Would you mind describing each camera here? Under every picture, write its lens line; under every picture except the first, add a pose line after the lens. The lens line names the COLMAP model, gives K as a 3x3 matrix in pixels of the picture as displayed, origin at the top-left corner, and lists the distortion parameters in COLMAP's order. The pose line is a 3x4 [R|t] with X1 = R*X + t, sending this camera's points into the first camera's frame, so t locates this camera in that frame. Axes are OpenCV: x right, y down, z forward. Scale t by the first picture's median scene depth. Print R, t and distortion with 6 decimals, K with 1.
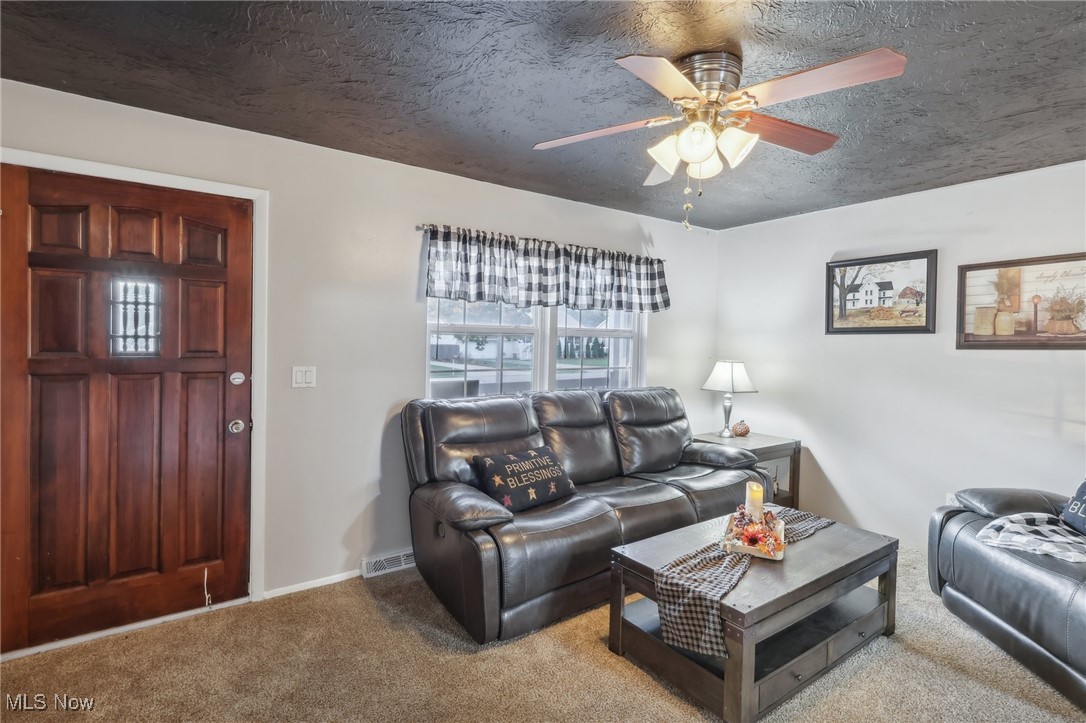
lens RADIAL K [[519.8, 0, 544.1], [0, 519.8, 366.9], [0, 0, 1]] dist [-0.000945, 0.000812]
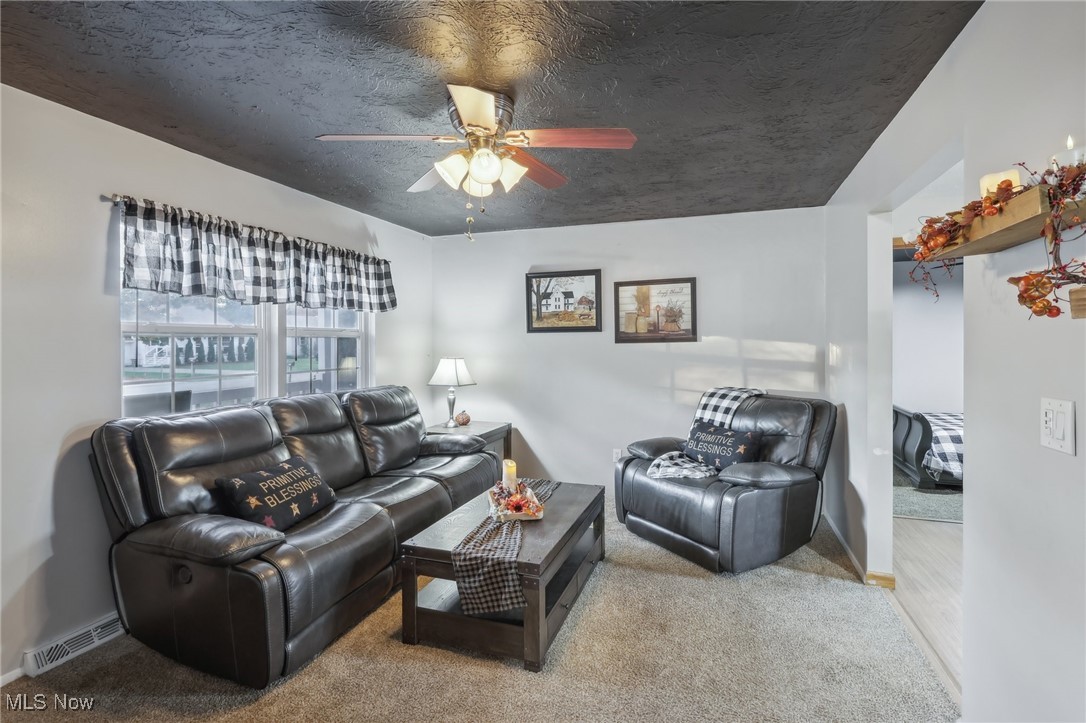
lens RADIAL K [[512.8, 0, 545.9], [0, 512.8, 360.5], [0, 0, 1]] dist [0.000585, 0.000987]
pose [[0.815374, -0.036843, 0.577762, -0.162724], [0.042472, 0.999091, 0.003772, -0.001474], [-0.577375, 0.021463, 0.816197, 0.004530]]
